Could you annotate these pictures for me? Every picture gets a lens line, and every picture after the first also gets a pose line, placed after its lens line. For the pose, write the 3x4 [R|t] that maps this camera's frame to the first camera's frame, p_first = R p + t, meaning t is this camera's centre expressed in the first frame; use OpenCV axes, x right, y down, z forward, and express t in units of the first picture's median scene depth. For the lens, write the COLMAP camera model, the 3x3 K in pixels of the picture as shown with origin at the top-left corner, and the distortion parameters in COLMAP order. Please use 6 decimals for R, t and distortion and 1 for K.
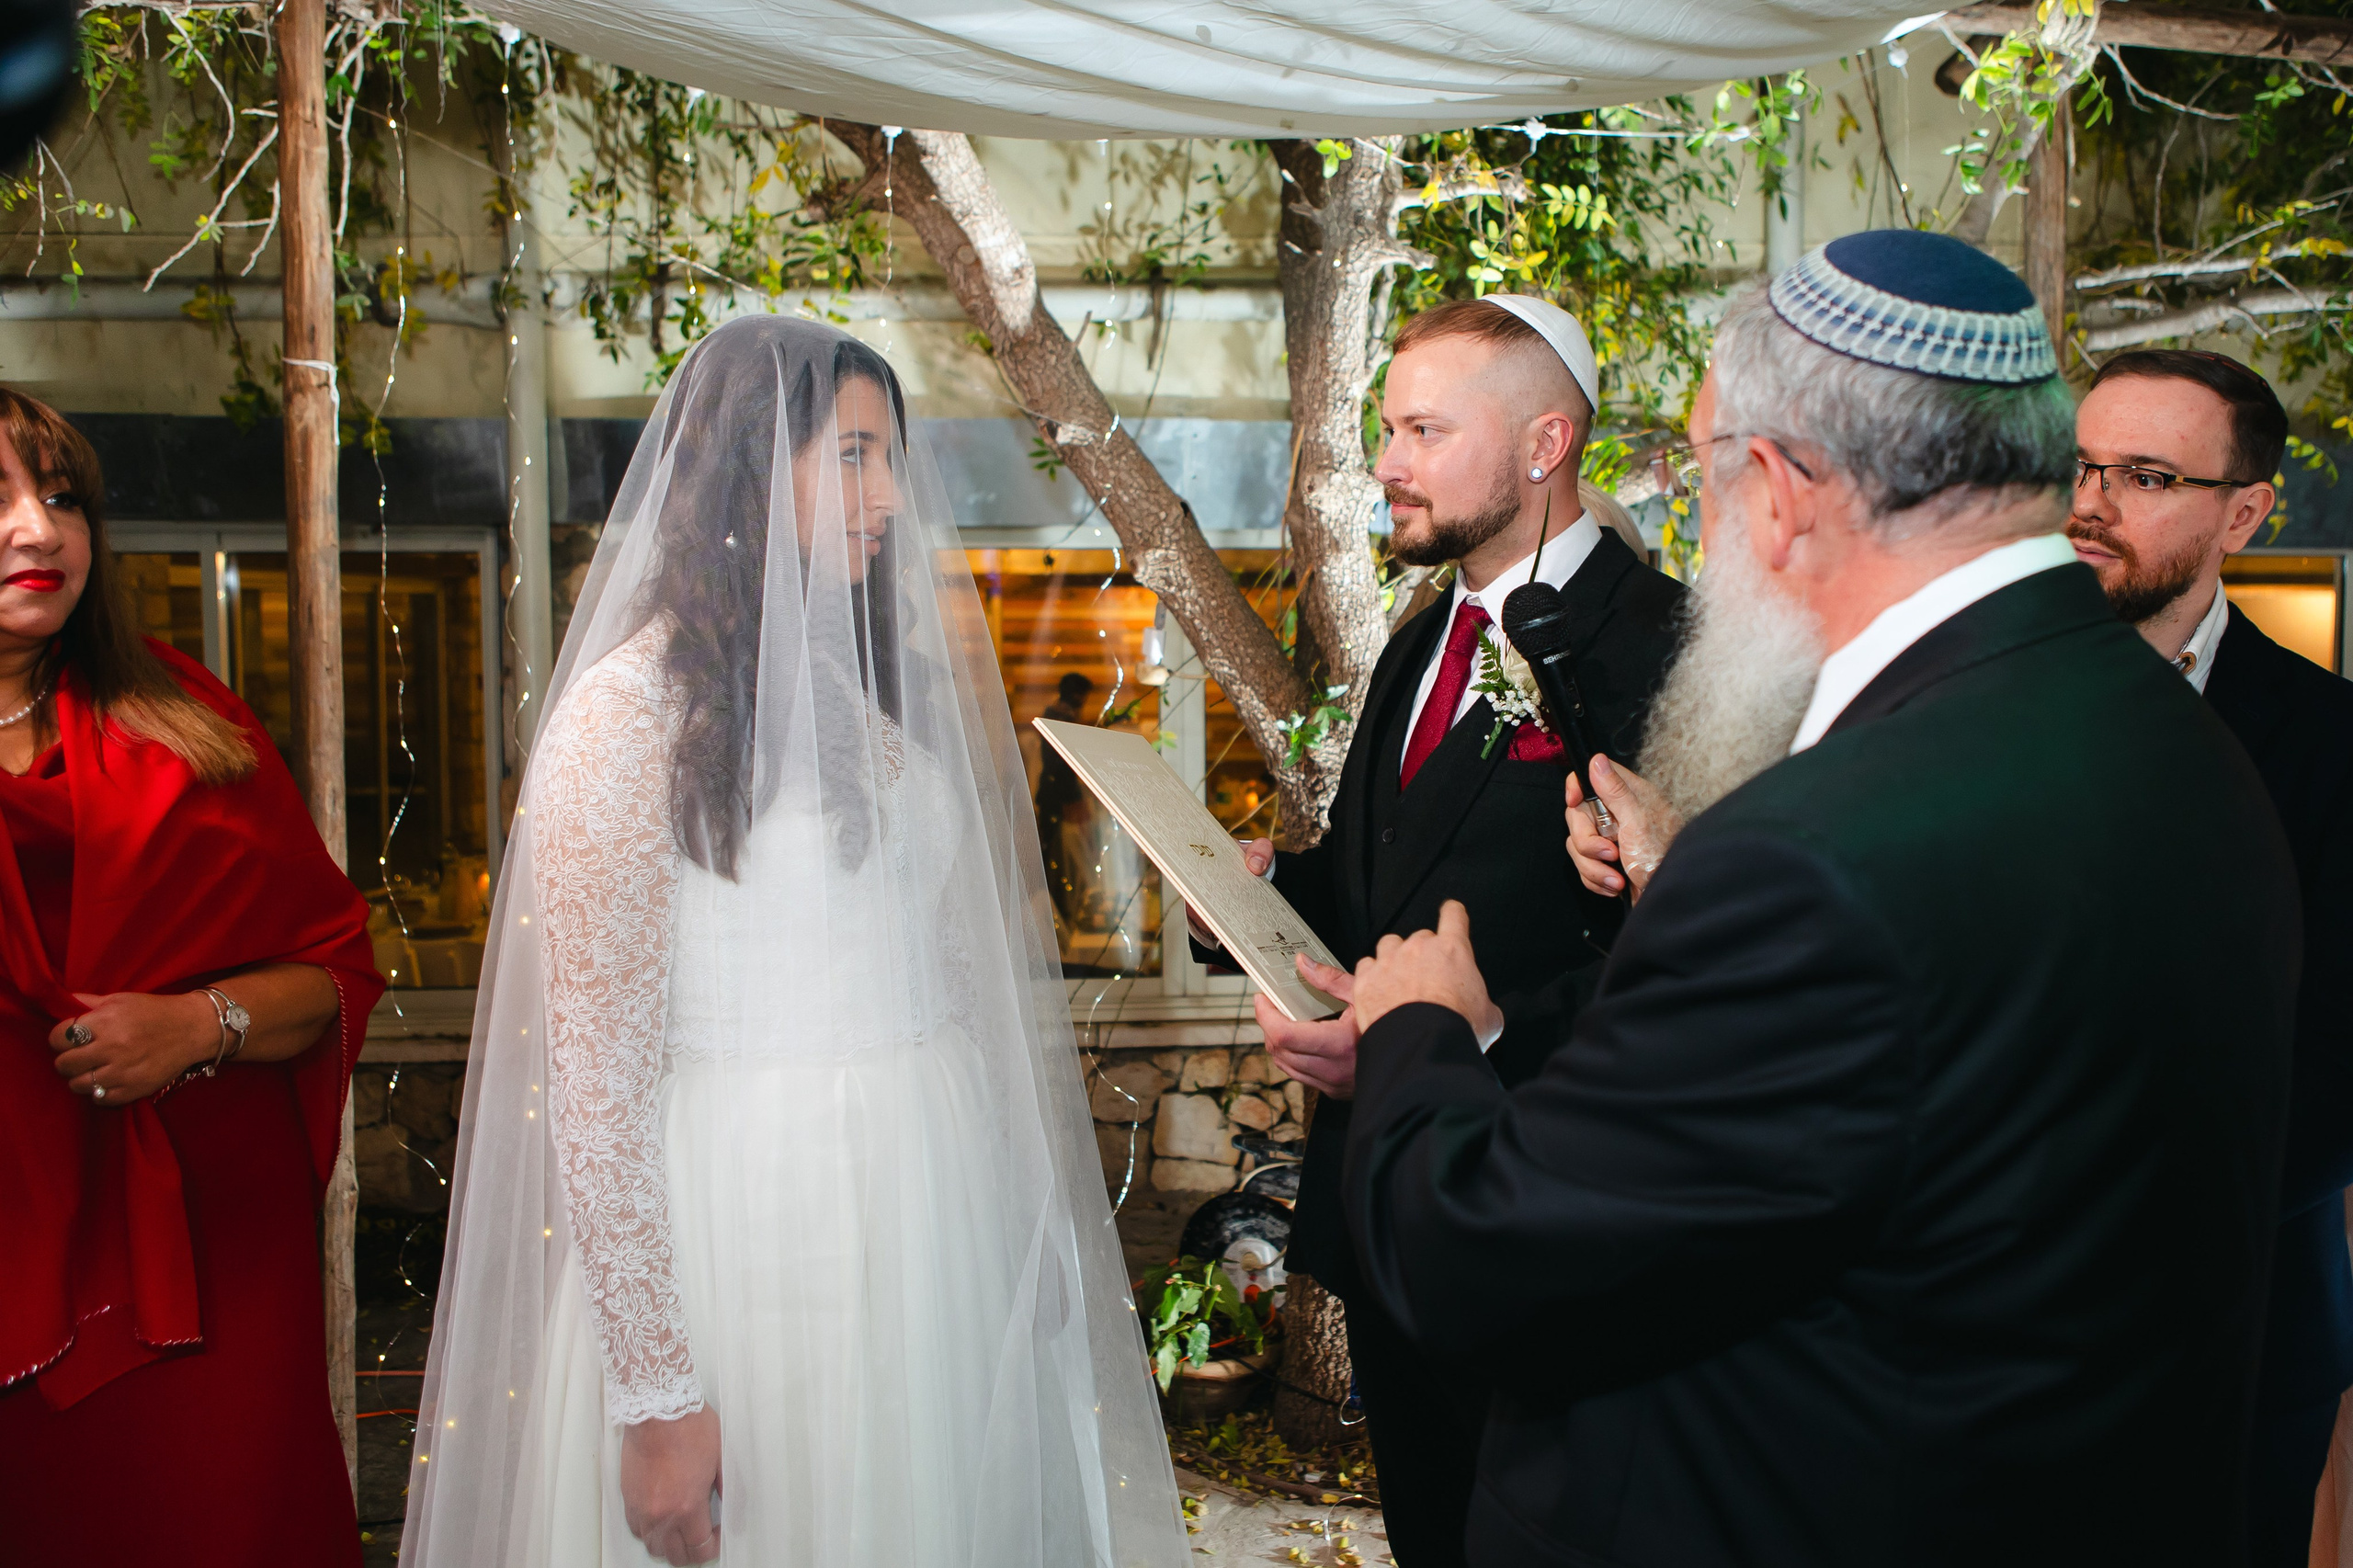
lens RADIAL K [[1769.2, 0, 1314.1], [0, 1769.2, 692.4], [0, 0, 1]] dist [-0.026227, 0.002955]
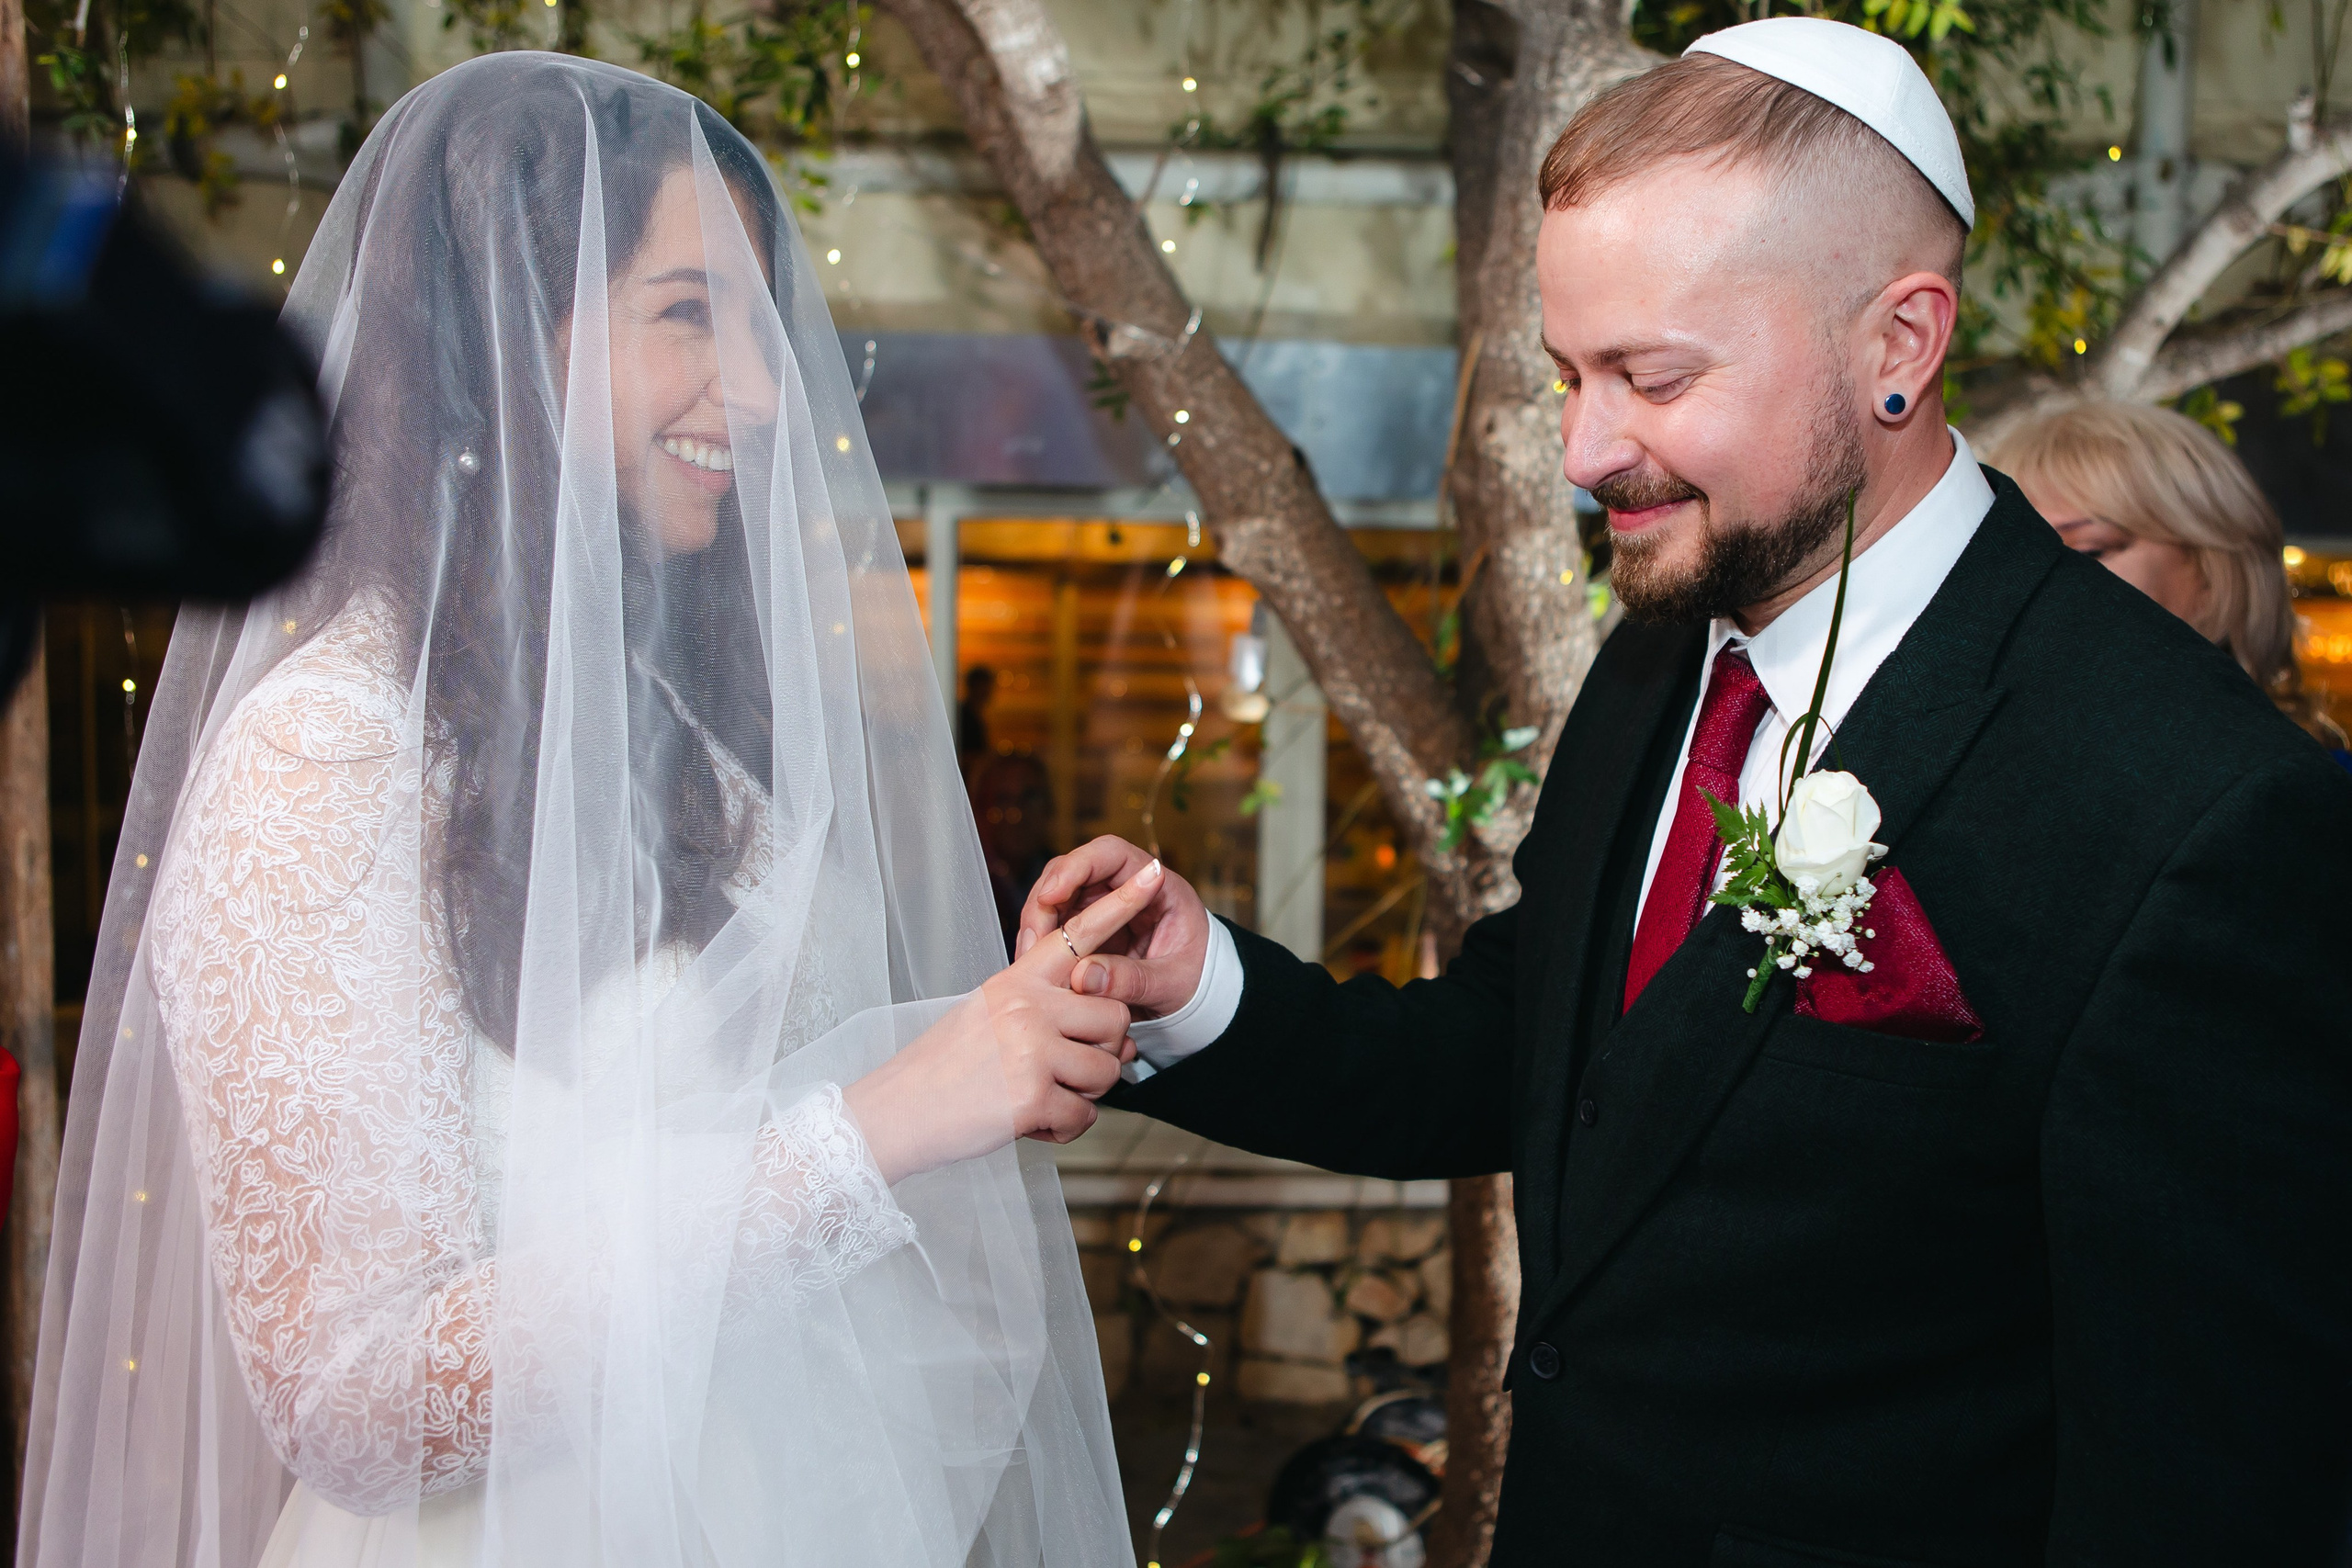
lens RADIAL K [[2163.0, 0, 1376.2], [0, 2163.0, 810.0], [0, 0, 1]] dist [0.007450, -0.008141]
pose [[0.998826, 0.028381, -0.039264, -0.007052], [-0.026605, 0.998631, 0.045039, -0.007854], [0.040489, -0.043941, 0.998213, 0.163385]]
